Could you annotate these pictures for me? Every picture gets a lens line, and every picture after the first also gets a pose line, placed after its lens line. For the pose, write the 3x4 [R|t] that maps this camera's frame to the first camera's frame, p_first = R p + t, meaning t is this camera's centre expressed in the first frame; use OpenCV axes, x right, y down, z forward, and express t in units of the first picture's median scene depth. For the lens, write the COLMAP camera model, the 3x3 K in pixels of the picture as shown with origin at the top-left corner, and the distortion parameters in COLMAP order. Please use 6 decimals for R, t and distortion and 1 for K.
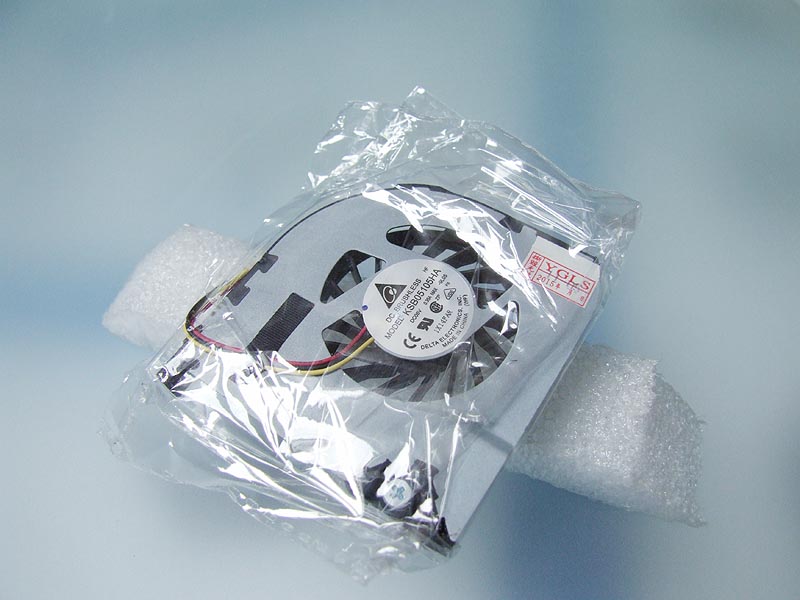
lens RADIAL K [[625.9, 0, 400.0], [0, 625.9, 300.0], [0, 0, 1]] dist [-0.200200, 0.111143]
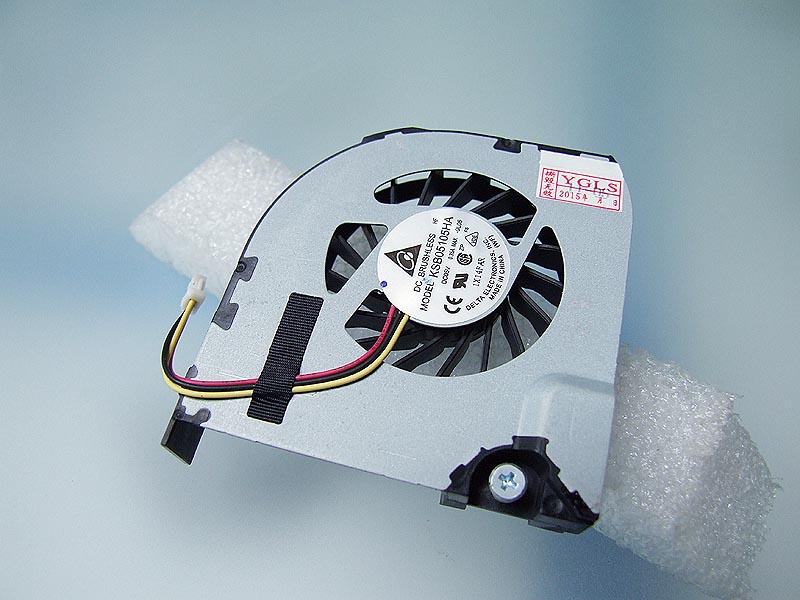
lens RADIAL K [[625.9, 0, 400.0], [0, 625.9, 300.0], [0, 0, 1]] dist [-0.200200, 0.111143]
pose [[0.945519, -0.294834, 0.138082, -0.155286], [0.290546, 0.955516, 0.050712, -0.003228], [-0.146892, -0.007830, 0.989122, 0.177975]]
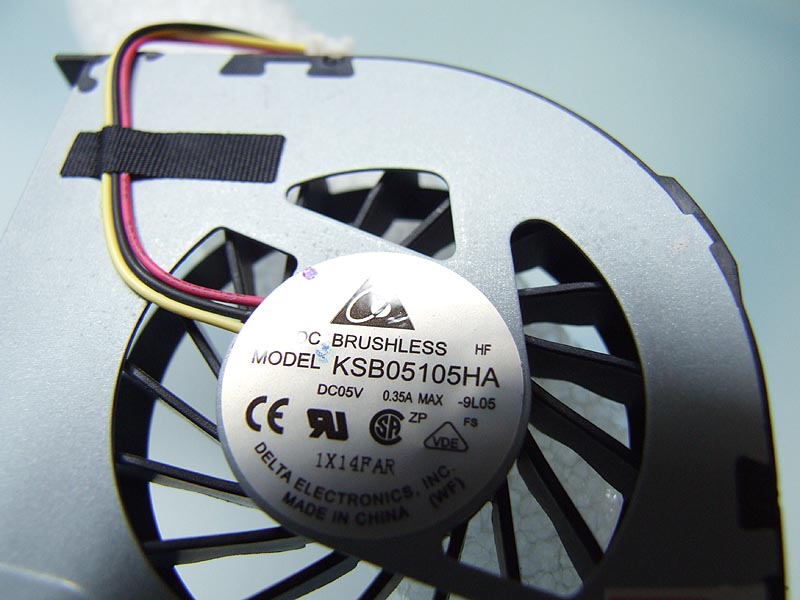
lens RADIAL K [[625.9, 0, 400.0], [0, 625.9, 300.0], [0, 0, 1]] dist [-0.200200, 0.111143]
pose [[0.460775, 0.790671, -0.403145, 0.144345], [-0.750443, 0.589609, 0.298657, -0.139721], [0.473837, 0.164924, 0.865031, 0.678862]]
